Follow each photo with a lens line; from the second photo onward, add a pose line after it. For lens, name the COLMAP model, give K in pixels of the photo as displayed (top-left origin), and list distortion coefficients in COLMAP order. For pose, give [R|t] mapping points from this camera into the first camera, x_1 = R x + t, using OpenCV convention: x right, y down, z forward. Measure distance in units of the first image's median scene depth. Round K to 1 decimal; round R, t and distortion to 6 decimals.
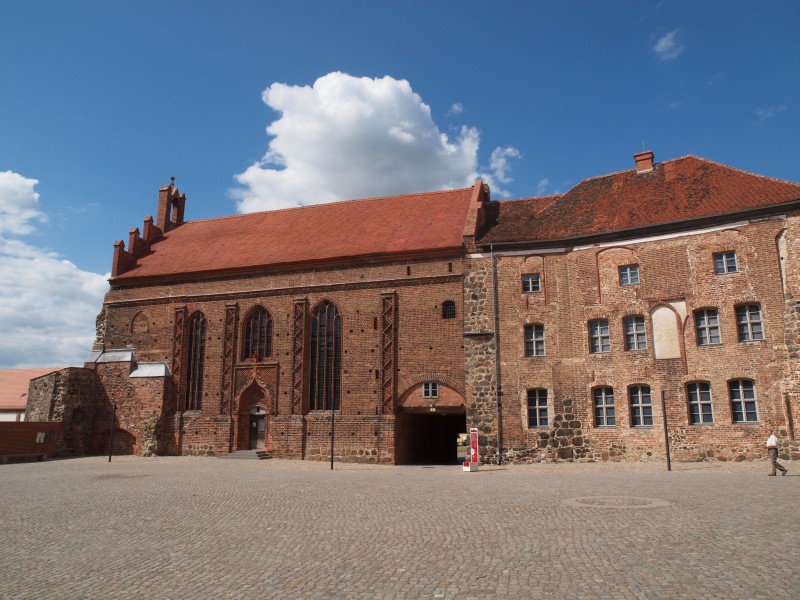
lens RADIAL K [[563.6, 0, 395.9], [0, 563.6, 304.2], [0, 0, 1]] dist [-0.134290, 0.111999]
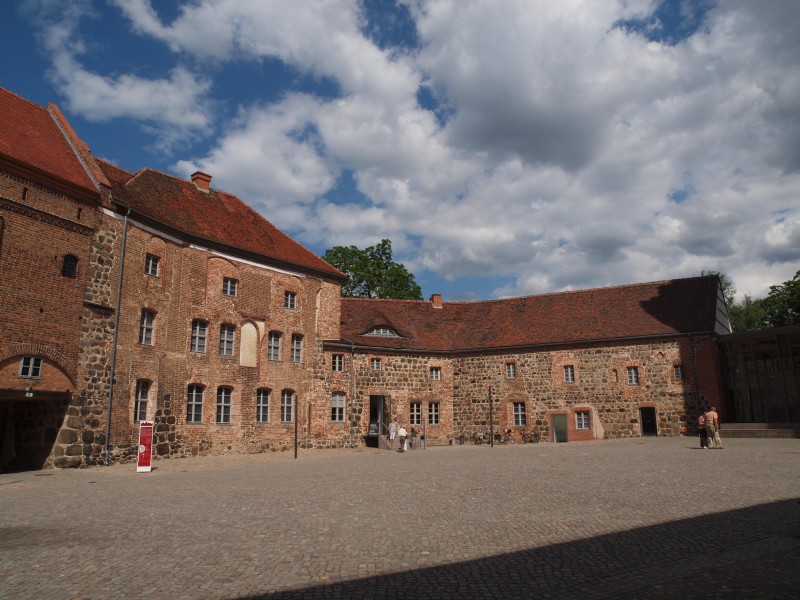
lens RADIAL K [[563.6, 0, 395.9], [0, 563.6, 304.2], [0, 0, 1]] dist [-0.134290, 0.111999]
pose [[0.142450, 0.210277, 0.967208, -0.559693], [-0.203313, 0.962553, -0.179321, 0.104205], [-0.968696, -0.171101, 0.179868, 0.433678]]
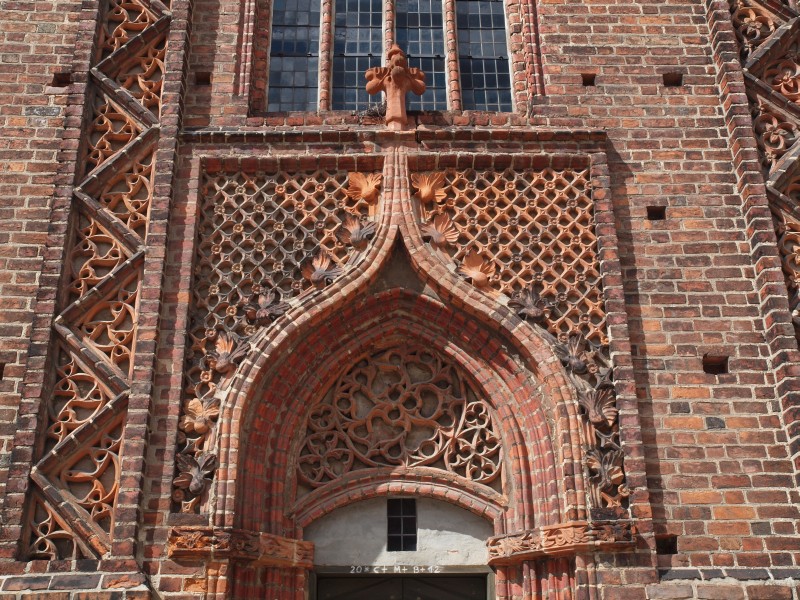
lens RADIAL K [[968.2, 0, 400.0], [0, 968.2, 300.0], [0, 0, 1]] dist [-0.001963, -0.002108]
pose [[0.950123, 0.125053, 0.285706, -0.336646], [-0.055788, 0.969463, -0.238808, 0.210146], [-0.306845, 0.210958, 0.928086, 0.895027]]
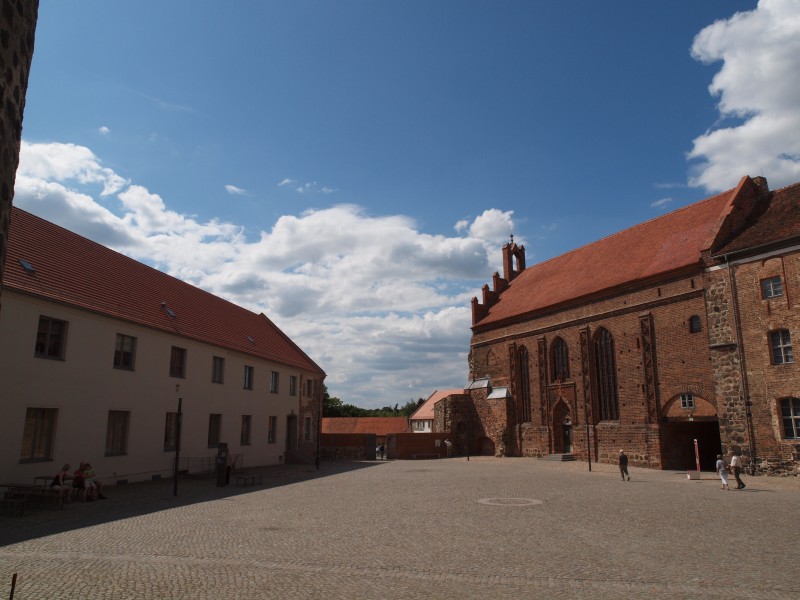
lens RADIAL K [[563.6, 0, 395.9], [0, 563.6, 304.2], [0, 0, 1]] dist [-0.134290, 0.111999]
pose [[0.662433, -0.157529, -0.732371, 0.486846], [0.163947, 0.984426, -0.063454, -0.055466], [0.730961, -0.078036, 0.677943, -0.104962]]
